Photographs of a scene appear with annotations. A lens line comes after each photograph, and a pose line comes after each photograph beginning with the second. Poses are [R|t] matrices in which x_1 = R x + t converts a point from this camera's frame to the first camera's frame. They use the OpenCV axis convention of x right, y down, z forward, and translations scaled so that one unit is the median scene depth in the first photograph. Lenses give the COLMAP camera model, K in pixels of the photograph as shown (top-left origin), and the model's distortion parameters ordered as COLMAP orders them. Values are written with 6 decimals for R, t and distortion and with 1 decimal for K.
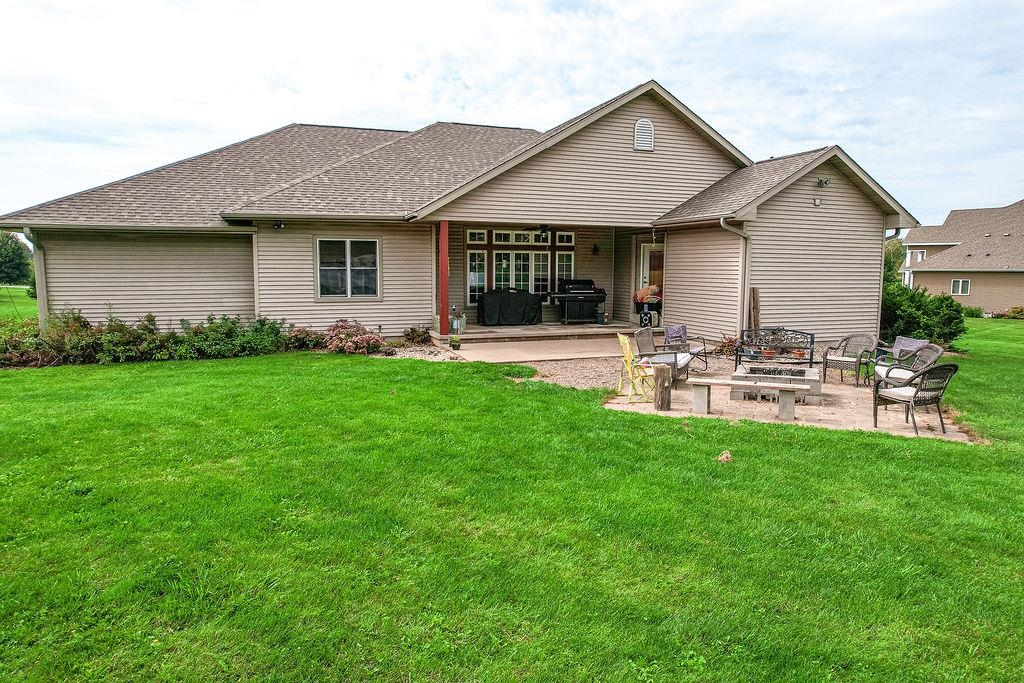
lens RADIAL K [[657.0, 0, 515.3], [0, 657.0, 346.1], [0, 0, 1]] dist [-0.086379, 0.080422]
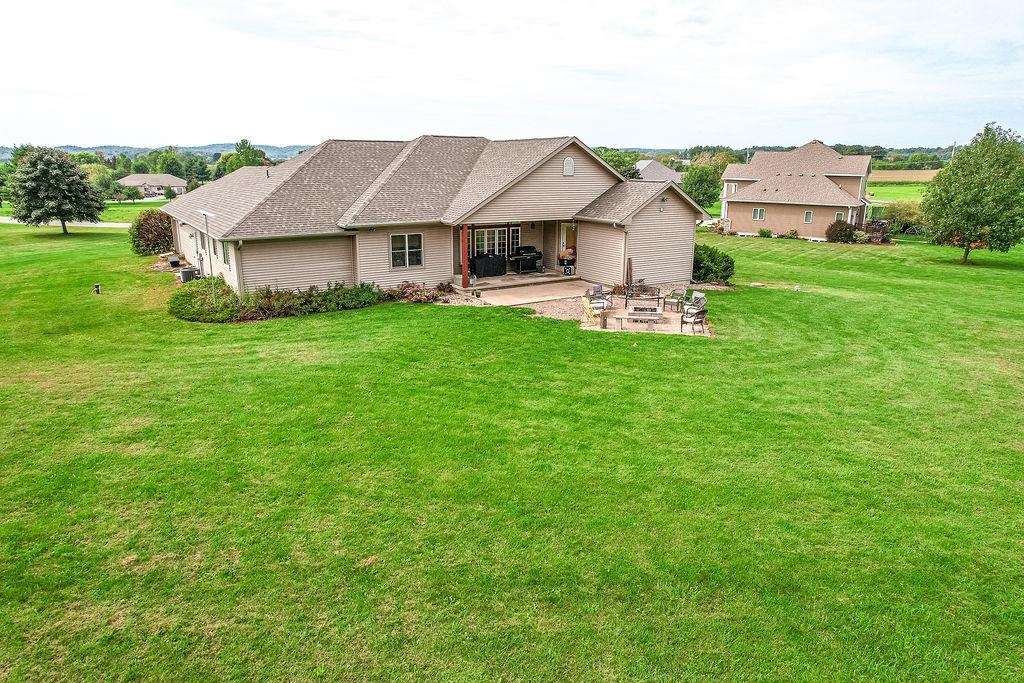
lens RADIAL K [[657.0, 0, 515.3], [0, 657.0, 346.1], [0, 0, 1]] dist [-0.086379, 0.080422]
pose [[0.974598, -0.058408, 0.216213, -0.358555], [0.025043, 0.987761, 0.153953, -0.127026], [-0.222558, -0.144627, 0.964132, -0.747200]]
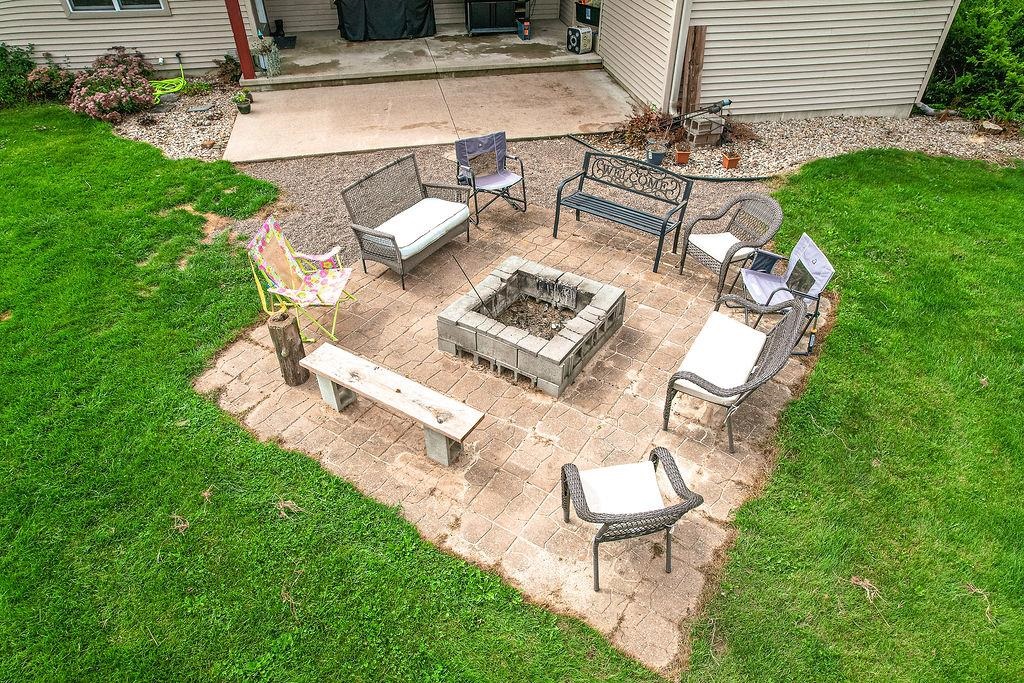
lens RADIAL K [[657.0, 0, 515.3], [0, 657.0, 346.1], [0, 0, 1]] dist [-0.086379, 0.080422]
pose [[0.988463, 0.094723, -0.118184, 0.276673], [-0.016975, 0.844670, 0.535018, -0.144233], [0.150506, -0.526839, 0.836534, 0.295884]]
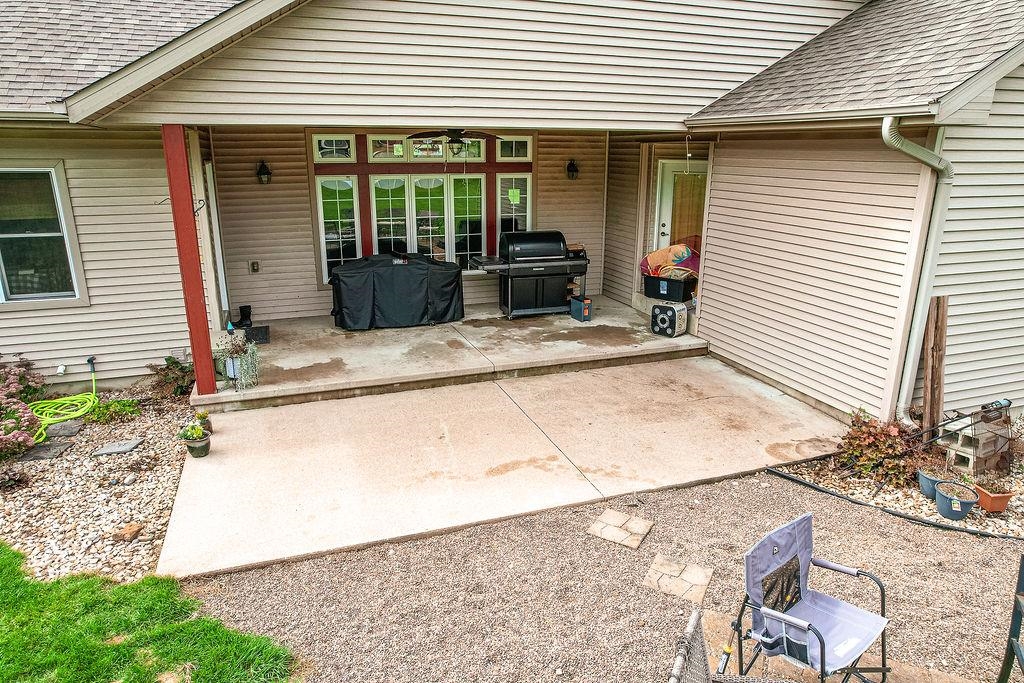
lens RADIAL K [[657.0, 0, 515.3], [0, 657.0, 346.1], [0, 0, 1]] dist [-0.086379, 0.080422]
pose [[0.999931, 0.002238, -0.011506, 0.101854], [-0.000248, 0.985419, 0.170147, -0.118007], [0.011719, -0.170132, 0.985352, 0.556482]]
